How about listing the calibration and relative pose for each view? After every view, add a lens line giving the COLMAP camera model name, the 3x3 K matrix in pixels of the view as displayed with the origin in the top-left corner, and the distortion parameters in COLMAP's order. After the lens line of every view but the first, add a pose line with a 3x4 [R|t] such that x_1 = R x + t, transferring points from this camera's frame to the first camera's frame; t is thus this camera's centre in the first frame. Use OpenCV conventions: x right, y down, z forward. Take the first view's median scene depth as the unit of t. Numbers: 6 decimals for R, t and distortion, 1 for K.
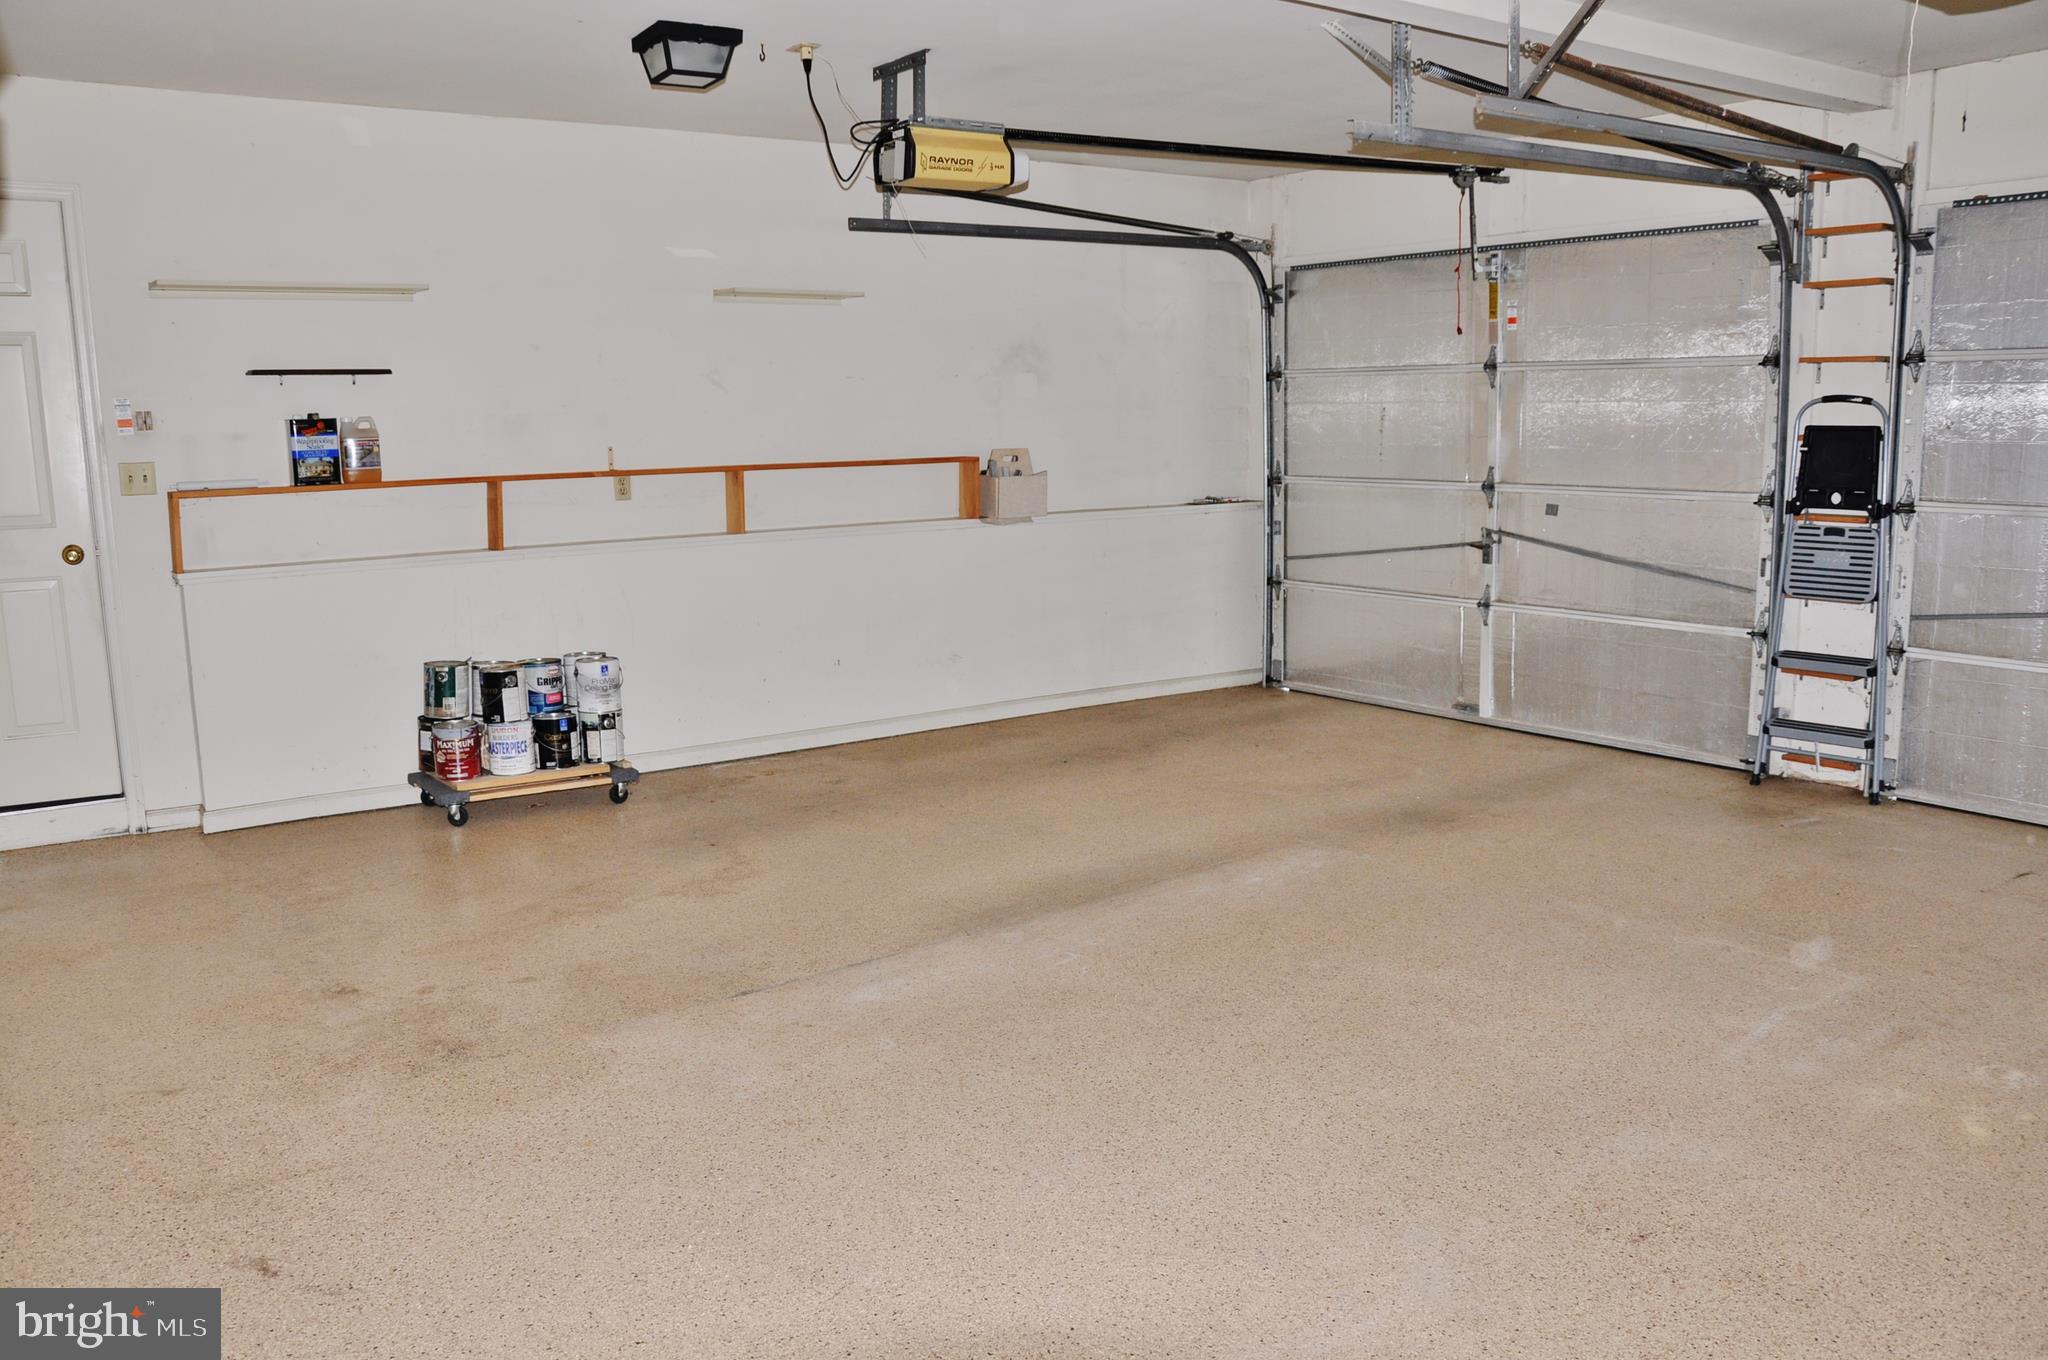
lens RADIAL K [[1610.8, 0, 1014.9], [0, 1610.8, 697.1], [0, 0, 1]] dist [-0.145425, 0.102739]
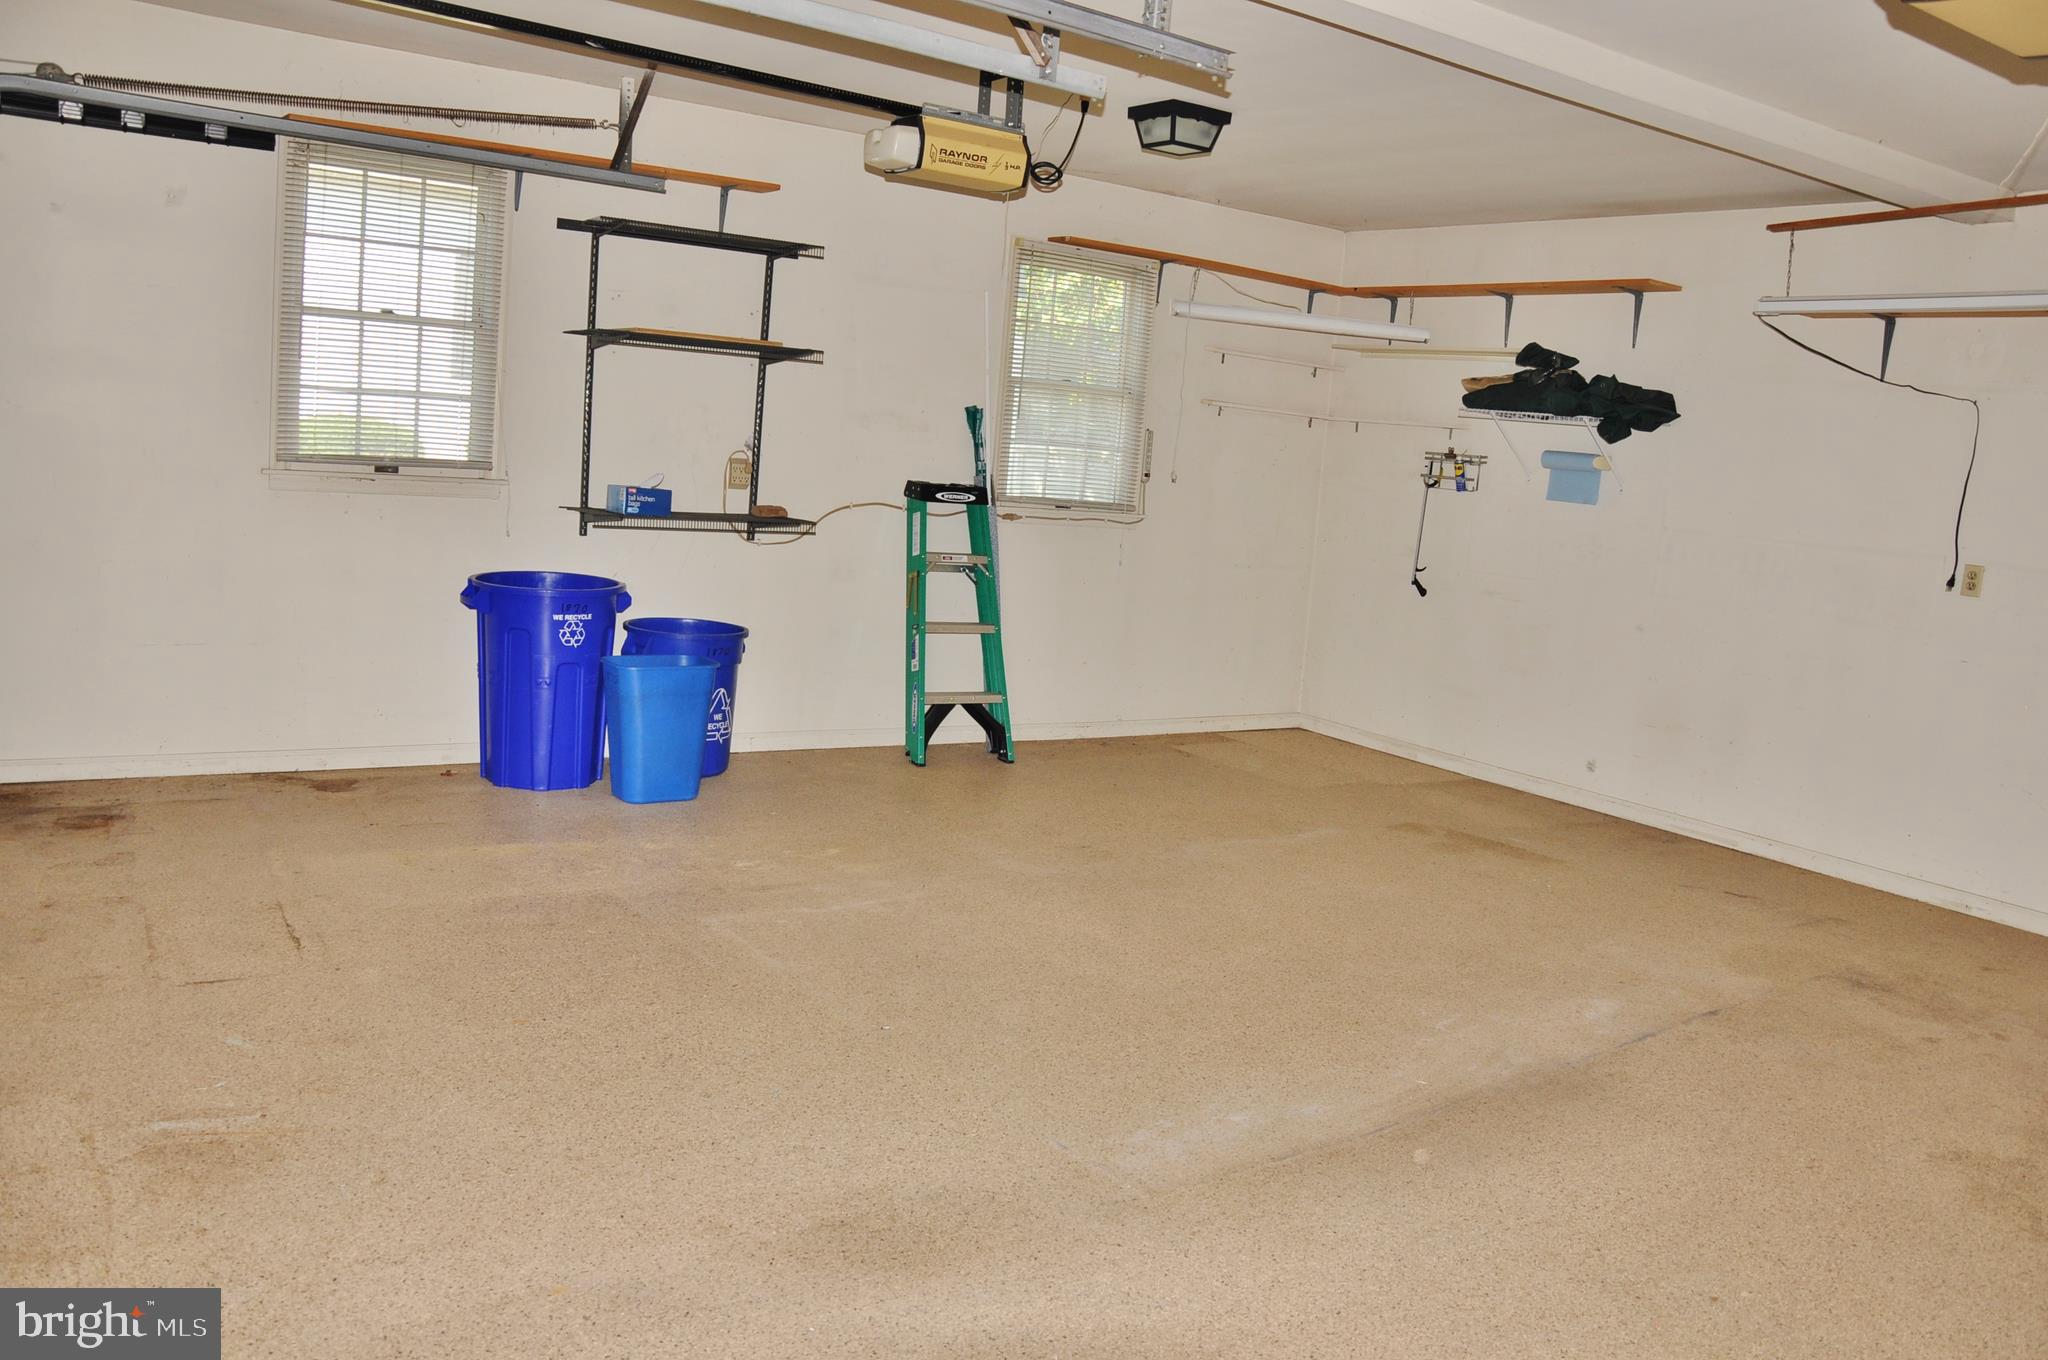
lens RADIAL K [[1610.8, 0, 1022.3], [0, 1610.8, 691.5], [0, 0, 1]] dist [-0.145425, 0.102739]
pose [[-0.996512, -0.076332, 0.033721, 0.203819], [-0.061284, 0.943688, 0.325110, -0.246109], [-0.056638, 0.321910, -0.945075, 1.389677]]
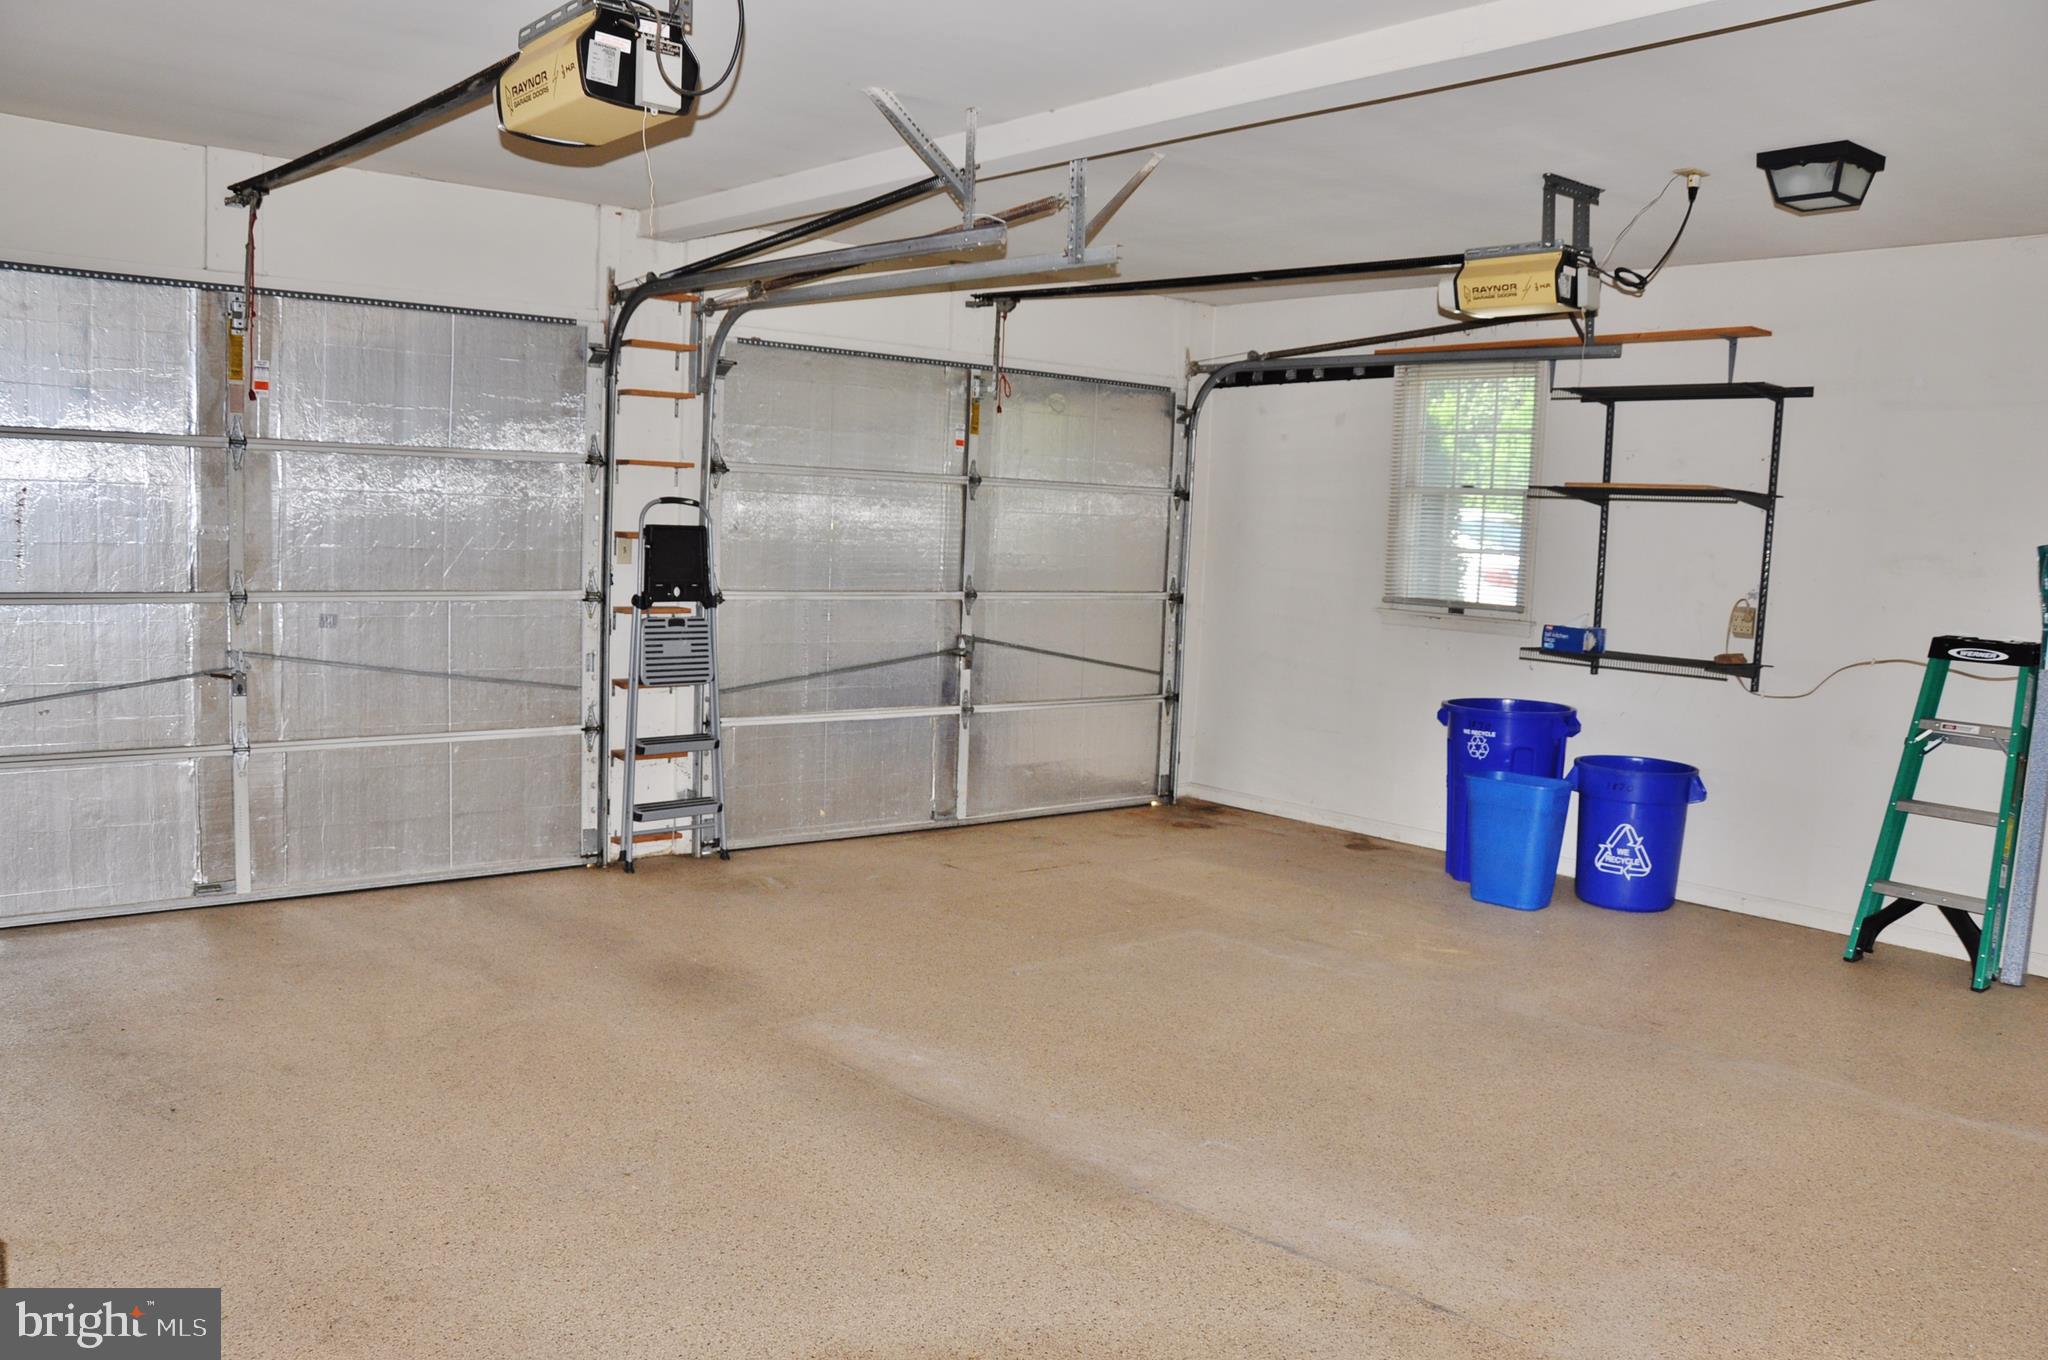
lens RADIAL K [[1610.8, 0, 1025.8], [0, 1610.8, 679.6], [0, 0, 1]] dist [-0.145425, 0.102739]
pose [[-0.068983, -0.086712, 0.993842, -0.603638], [0.134480, 0.986314, 0.095389, -0.141329], [-0.988512, 0.140232, -0.056378, 0.832577]]
